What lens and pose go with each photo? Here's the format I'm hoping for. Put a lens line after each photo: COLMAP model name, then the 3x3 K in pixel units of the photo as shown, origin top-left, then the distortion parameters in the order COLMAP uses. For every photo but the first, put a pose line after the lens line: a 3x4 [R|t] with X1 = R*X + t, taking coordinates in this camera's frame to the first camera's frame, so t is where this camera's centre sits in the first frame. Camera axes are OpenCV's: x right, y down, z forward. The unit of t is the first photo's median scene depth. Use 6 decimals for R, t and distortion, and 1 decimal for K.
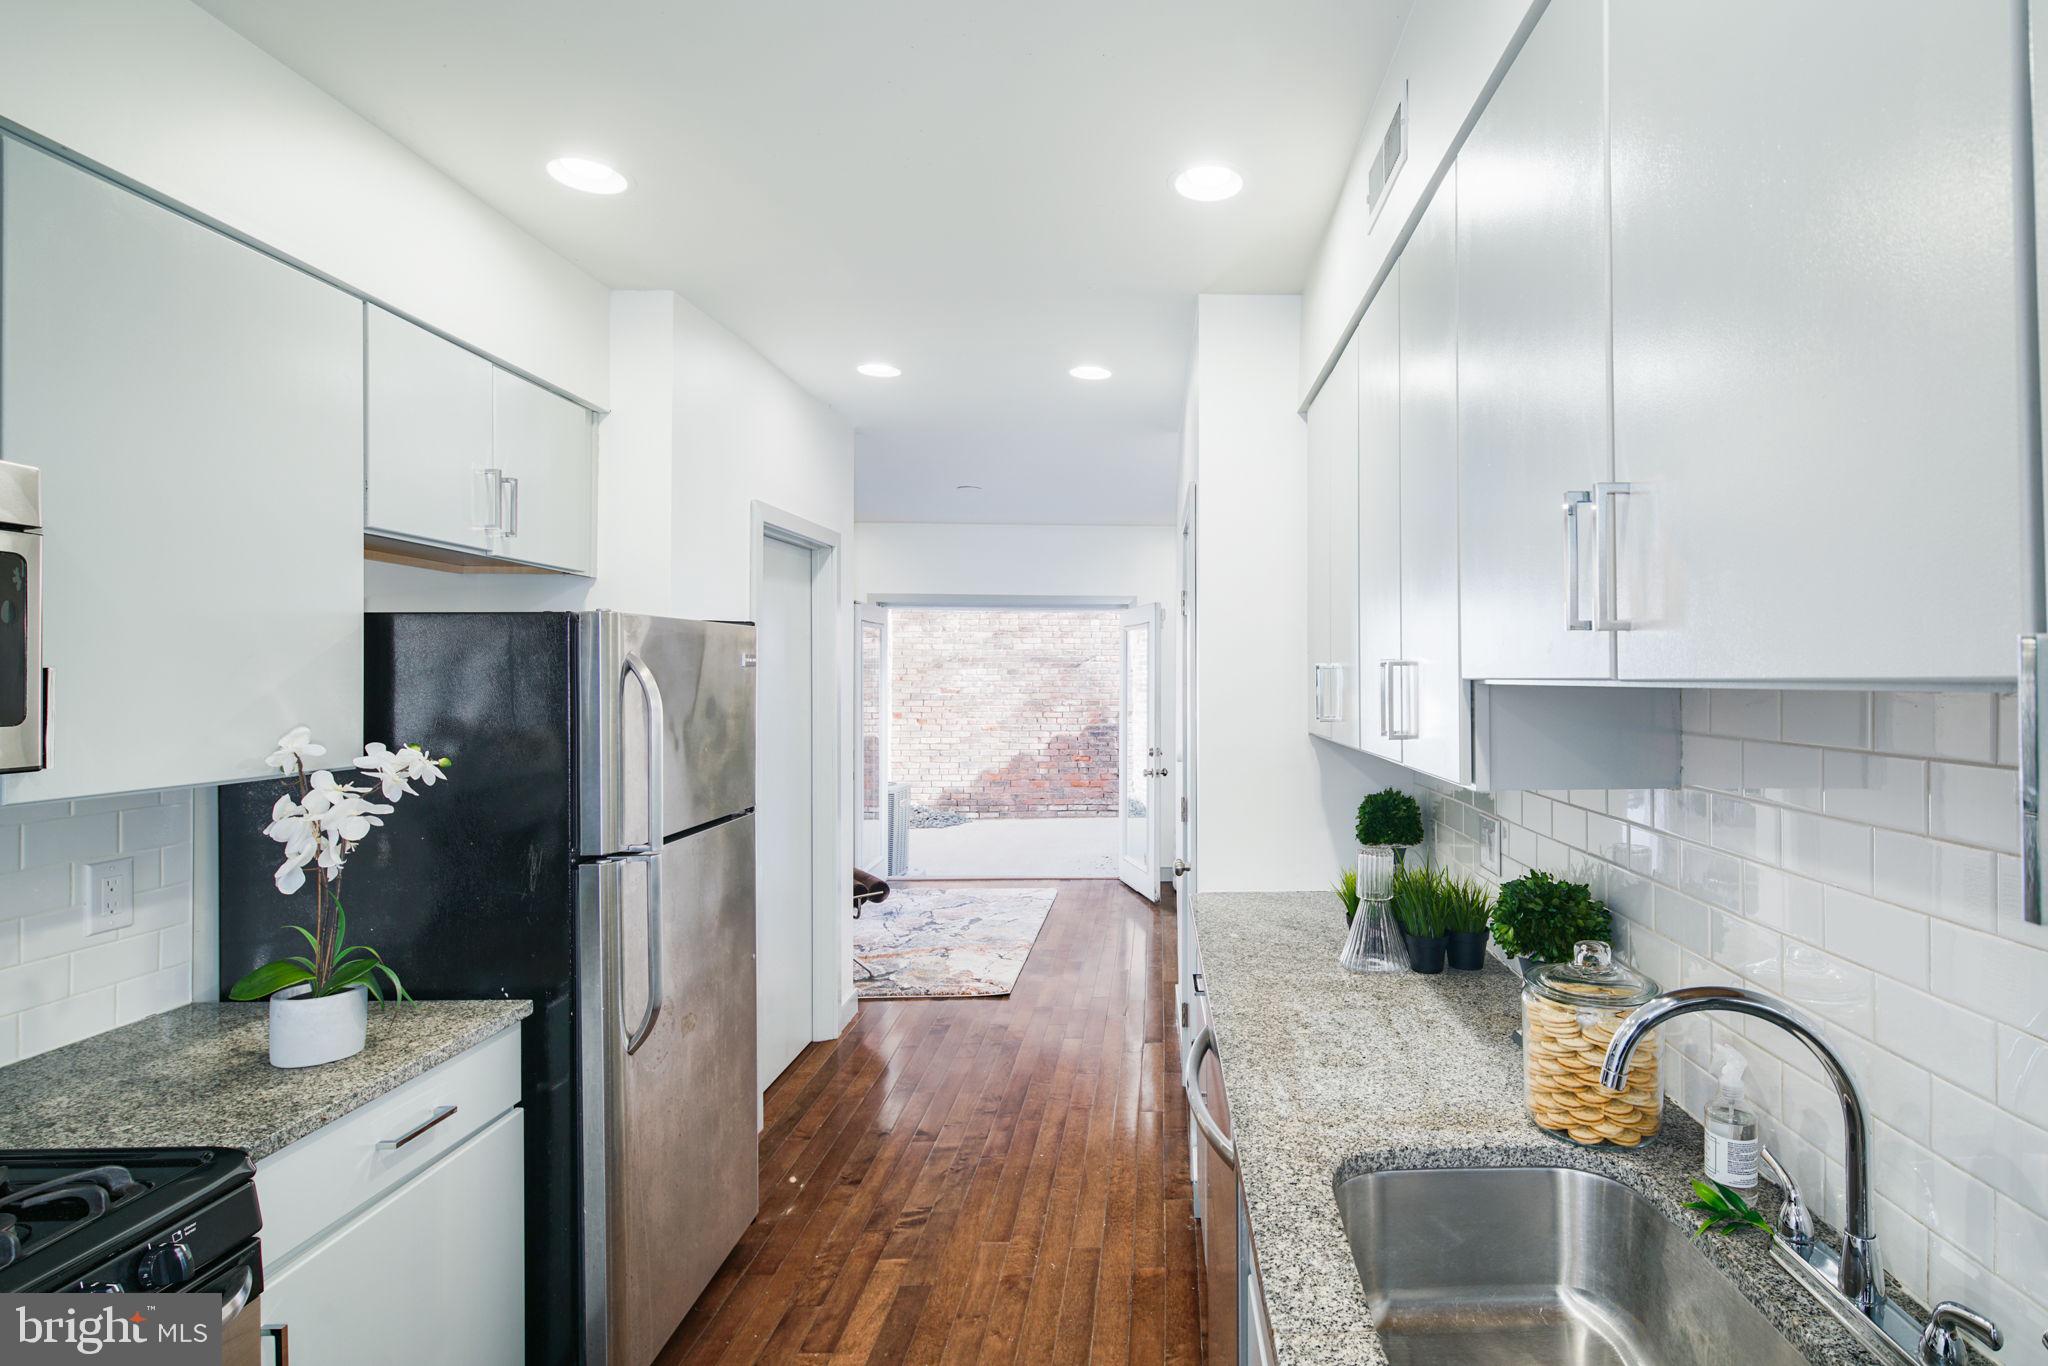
lens RADIAL K [[1017.0, 0, 1208.3], [0, 1017.0, 668.1], [0, 0, 1]] dist [0.003682, -0.005019]
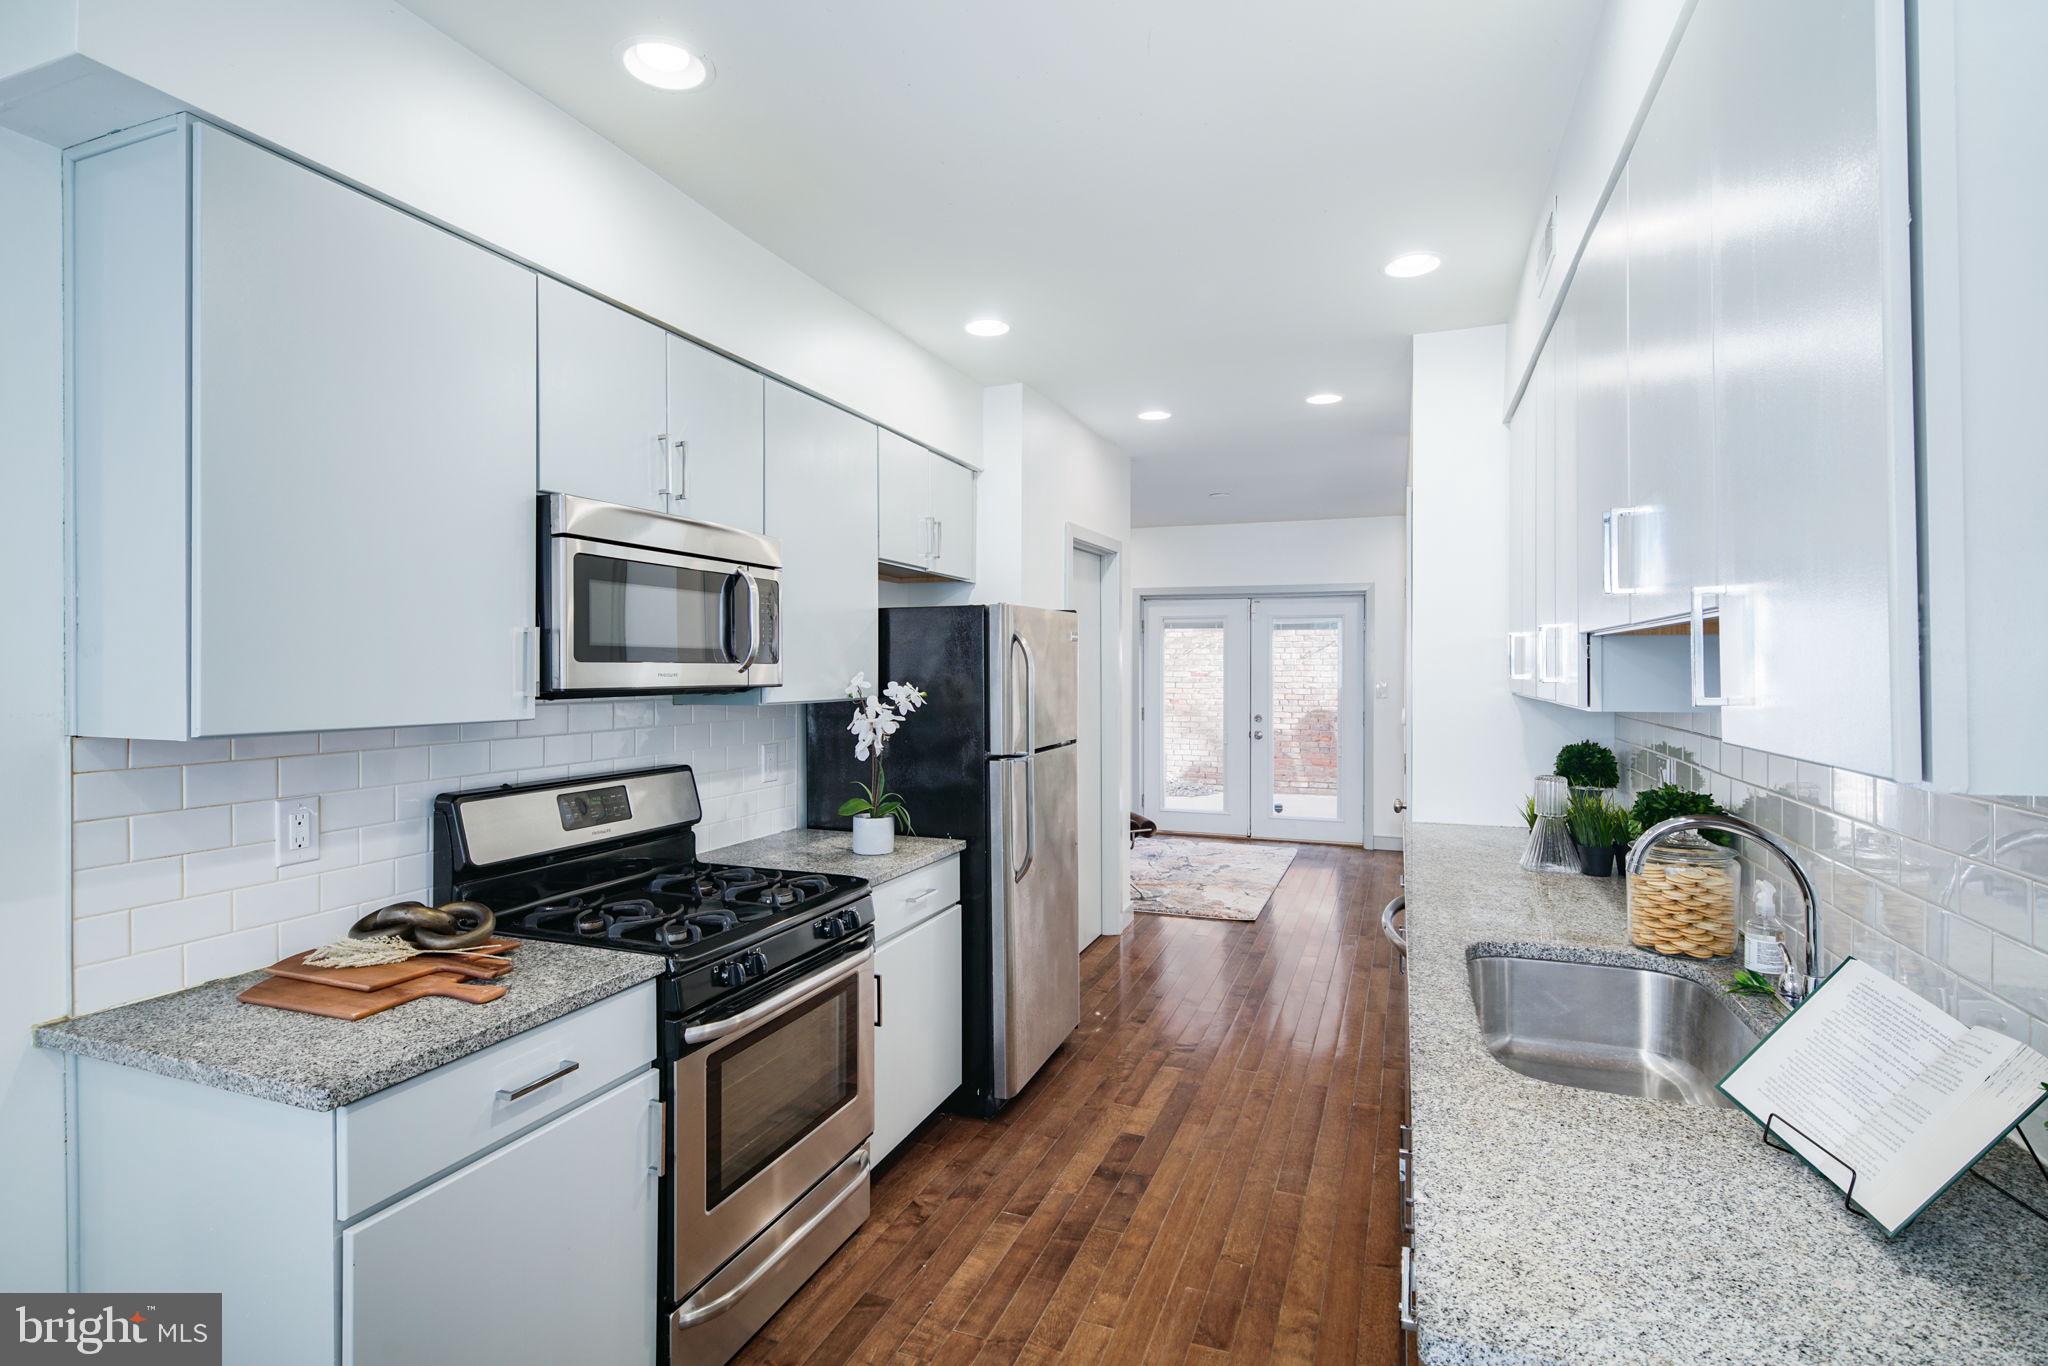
lens RADIAL K [[1017.0, 0, 1008.9], [0, 1017.0, 680.2], [0, 0, 1]] dist [0.003682, -0.005019]
pose [[0.910071, 0.004561, -0.414428, 0.074521], [0.003593, 0.999815, 0.018894, 0.031917], [0.414438, -0.018683, 0.909886, -0.423651]]
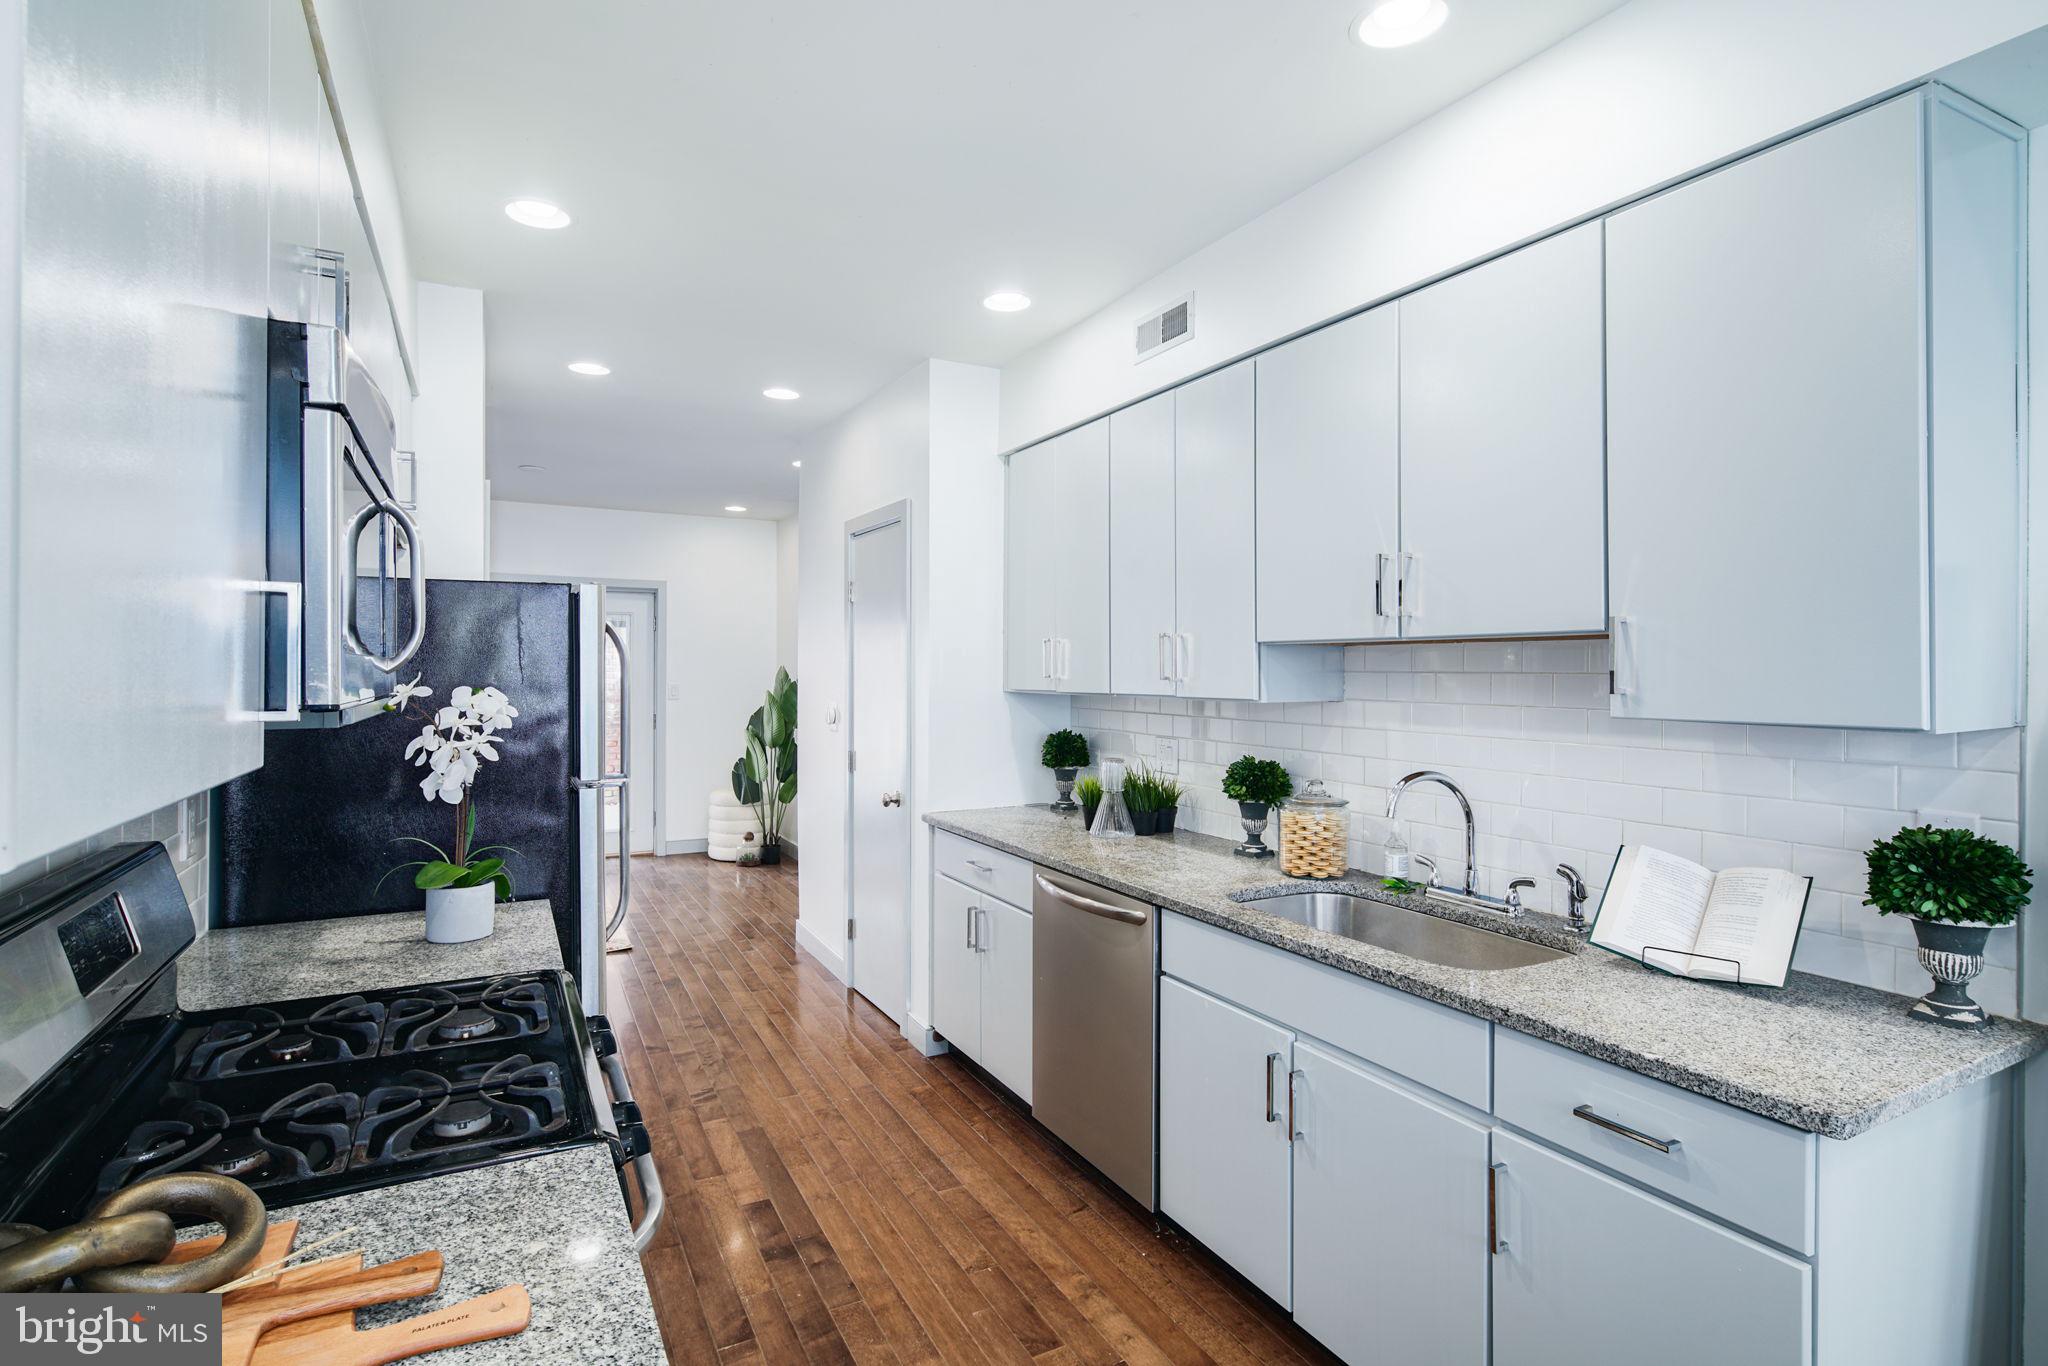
lens RADIAL K [[1017.0, 0, 1028.9], [0, 1017.0, 680.3], [0, 0, 1]] dist [0.003682, -0.005019]
pose [[0.898976, -0.001447, 0.437995, -0.618135], [-0.006341, 0.999847, 0.016318, 0.035888], [-0.437952, -0.017447, 0.898829, -0.315929]]
